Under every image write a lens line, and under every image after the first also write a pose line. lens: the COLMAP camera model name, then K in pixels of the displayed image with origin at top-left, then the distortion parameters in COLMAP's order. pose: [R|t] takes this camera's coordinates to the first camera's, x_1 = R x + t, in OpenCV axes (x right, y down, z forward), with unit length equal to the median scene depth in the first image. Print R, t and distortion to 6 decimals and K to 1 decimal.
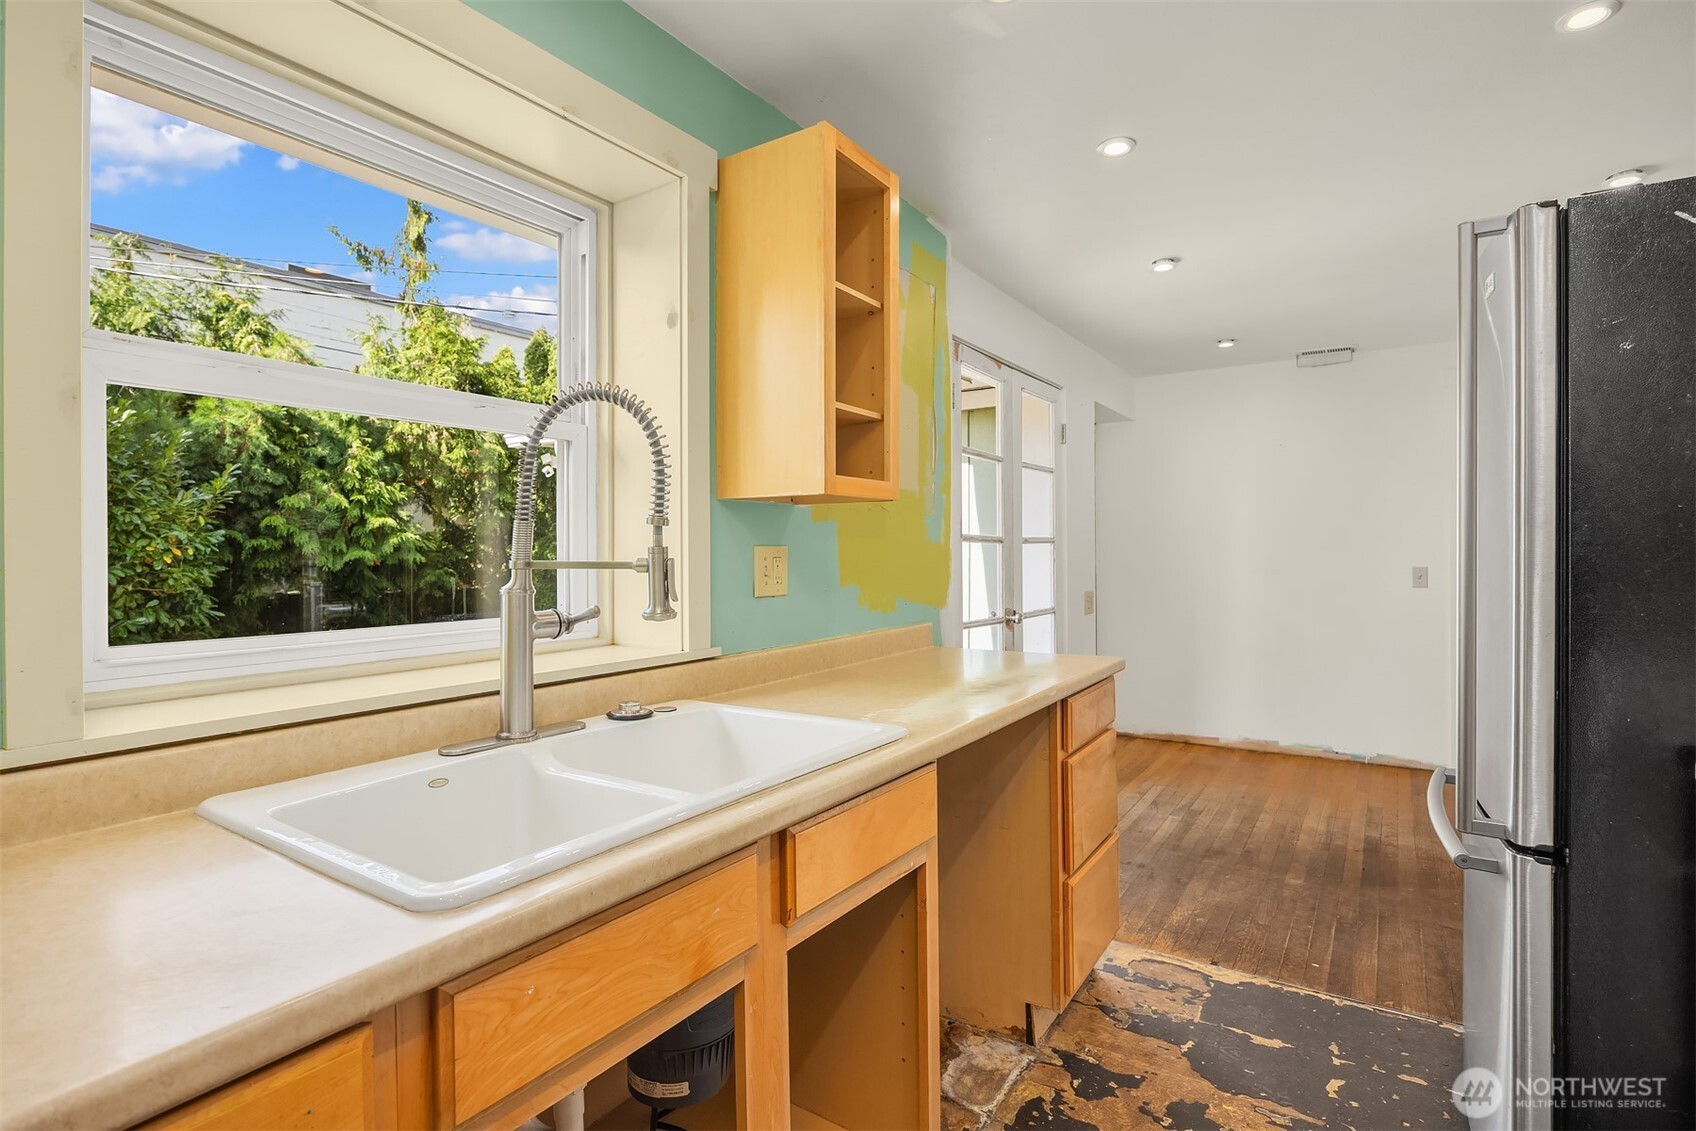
lens RADIAL K [[811.8, 0, 852.2], [0, 811.8, 555.4], [0, 0, 1]] dist [-0.000481, -0.000791]
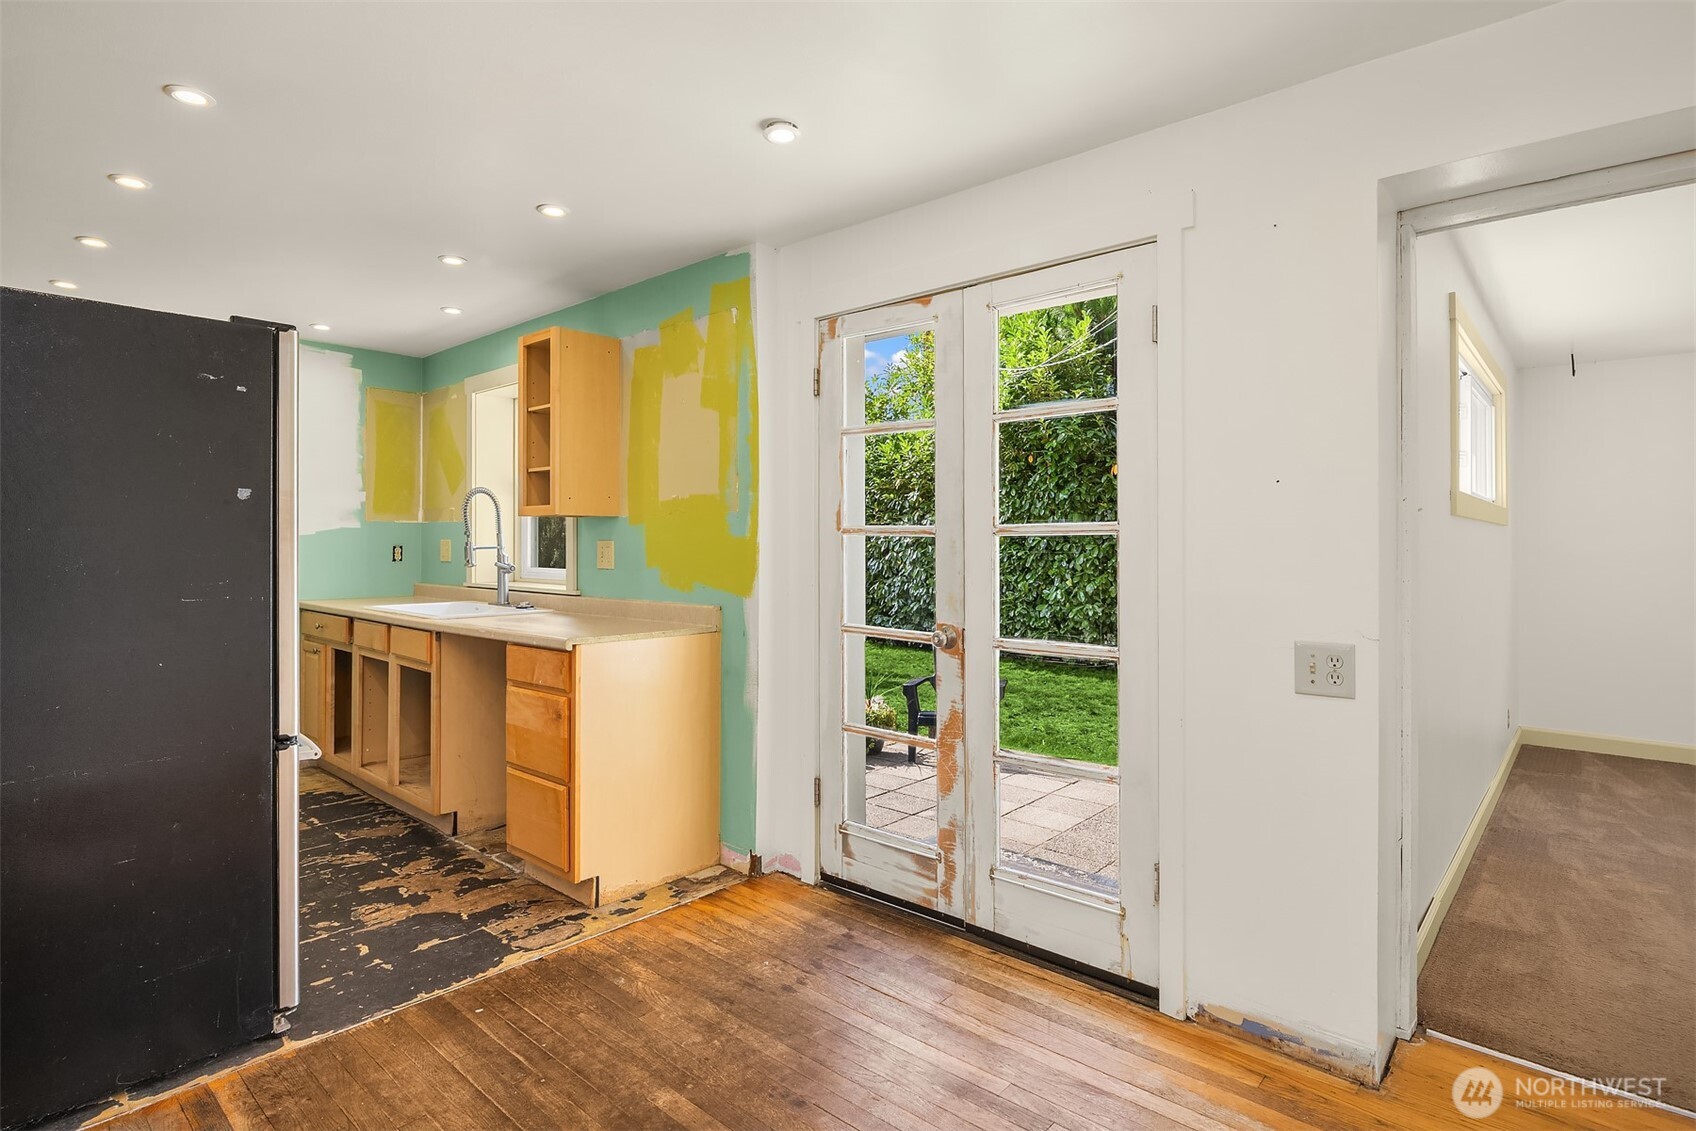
lens RADIAL K [[855.2, 0, 849.3], [0, 855.2, 535.0], [0, 0, 1]] dist [-0.016241, 0.004076]
pose [[-0.134654, 0.001083, -0.990892, 1.095262], [-0.003919, 0.999991, 0.001625, -0.016628], [0.990885, 0.004102, -0.134649, 1.160109]]
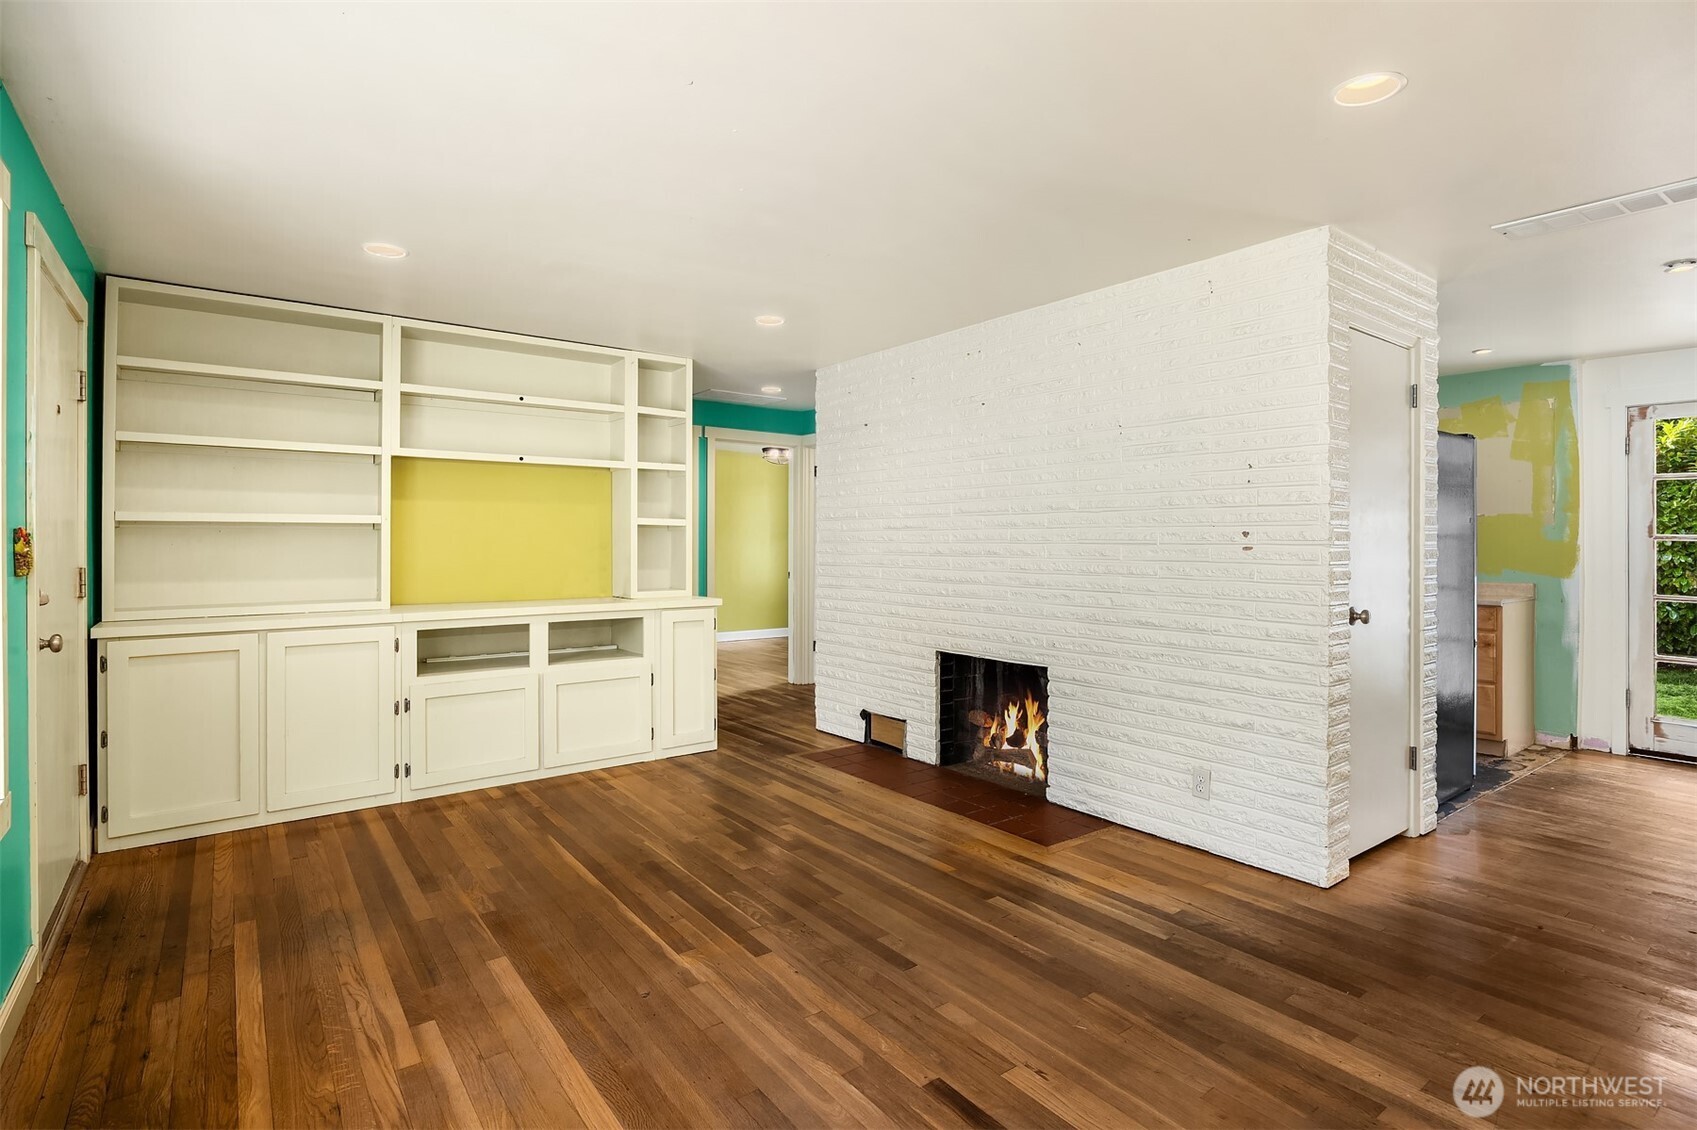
lens RADIAL K [[855.7, 0, 852.5], [0, 855.7, 537.2], [0, 0, 1]] dist [-0.016241, 0.004076]
pose [[-0.325918, 0.003853, -0.945390, 2.094252], [-0.003480, 0.999980, 0.005275, -0.023063], [0.945392, 0.005009, -0.325898, 0.134855]]
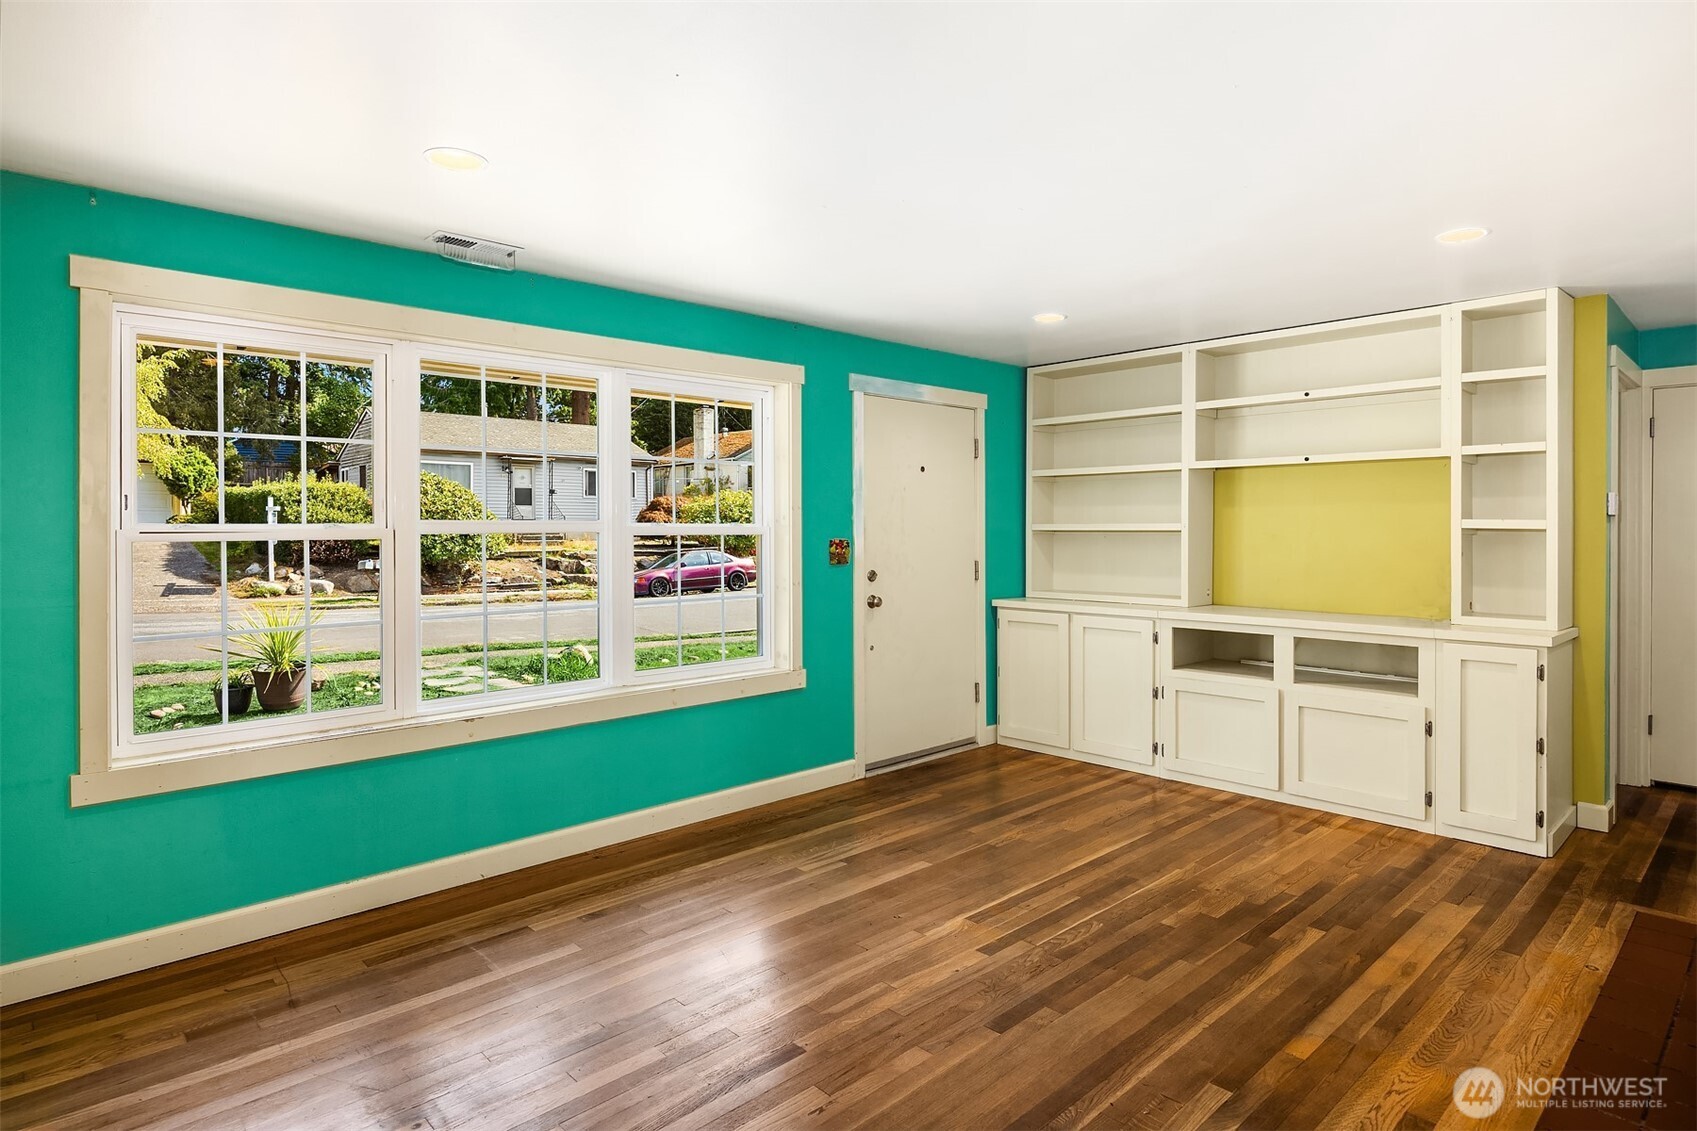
lens RADIAL K [[908.3, 0, 853.0], [0, 908.3, 549.3], [0, 0, 1]] dist [-0.005649, -0.000872]
pose [[-0.974255, 0.001492, 0.225442, 1.269873], [0.006602, 0.999738, 0.021915, -0.041074], [-0.225350, 0.022839, -0.974010, 0.692132]]
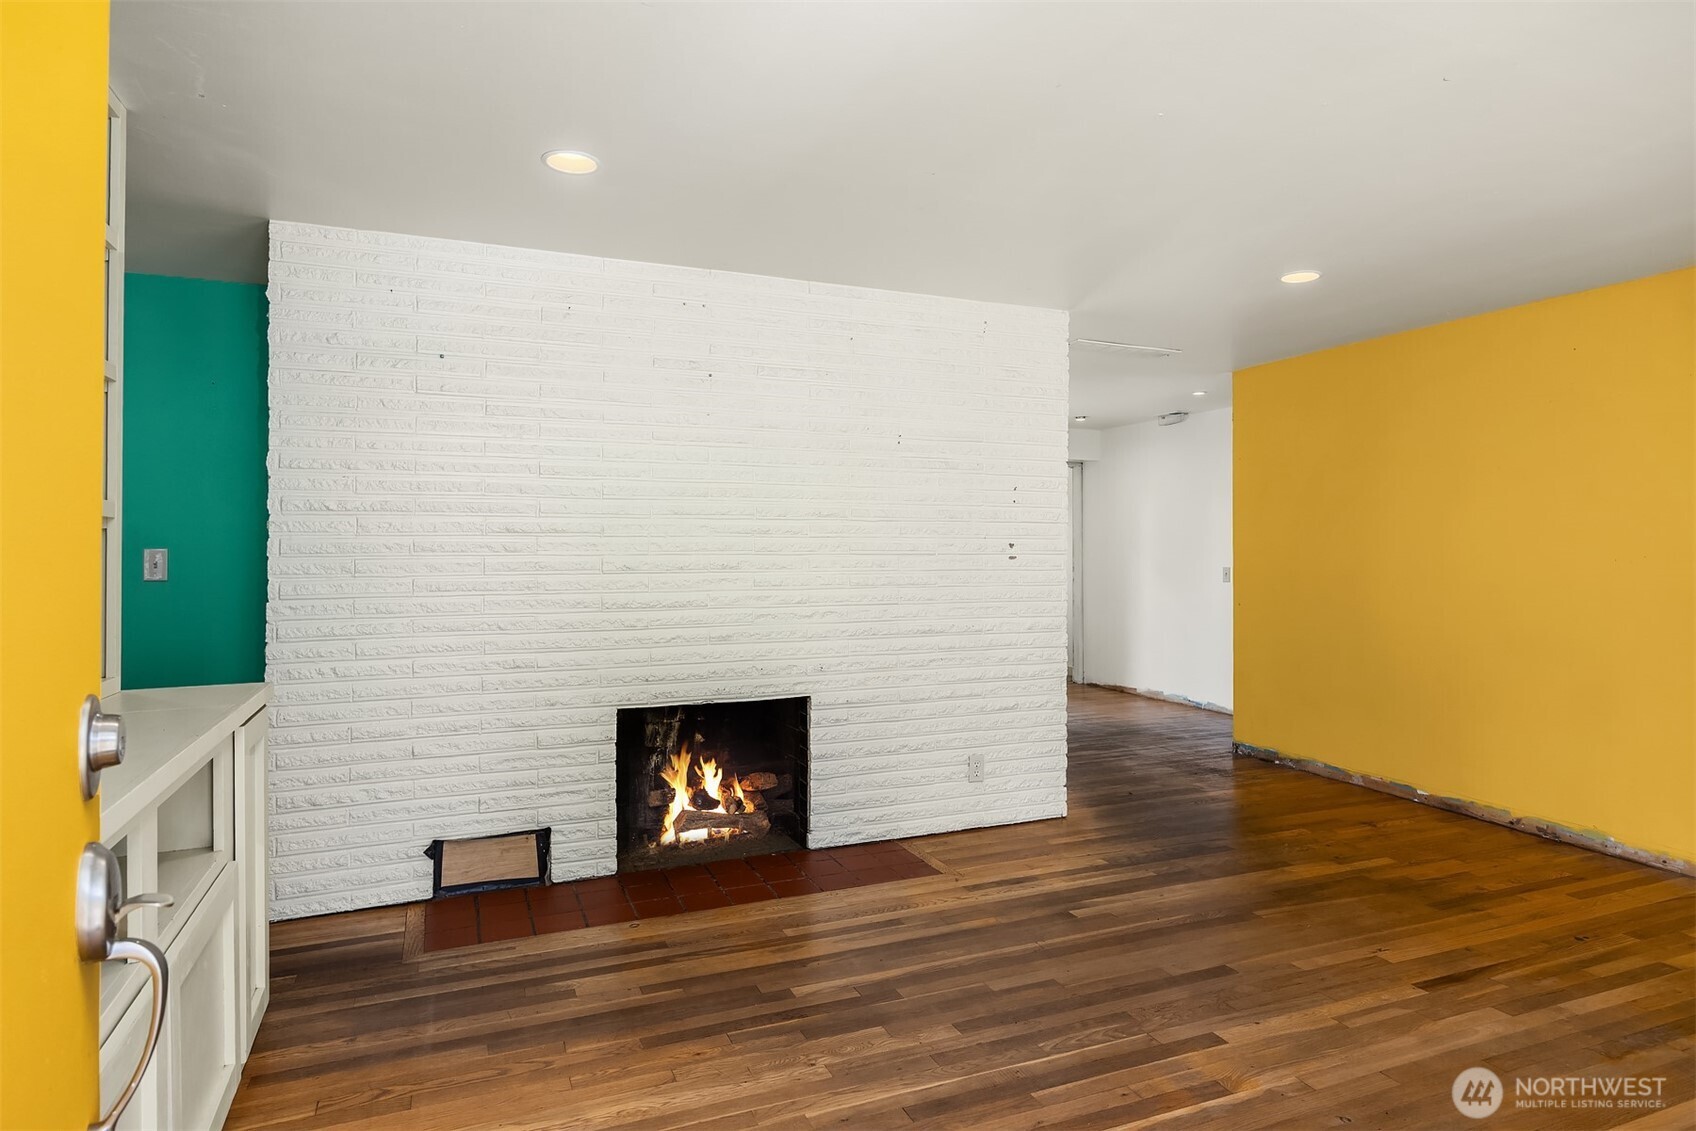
lens RADIAL K [[956.0, 0, 870.1], [0, 956.0, 544.7], [0, 0, 1]] dist [-0.004683, -0.003227]
pose [[0.842423, 0.003031, -0.538808, 1.526332], [-0.007489, 0.999953, -0.006084, -0.013694], [0.538765, 0.009161, 0.842406, -1.024673]]
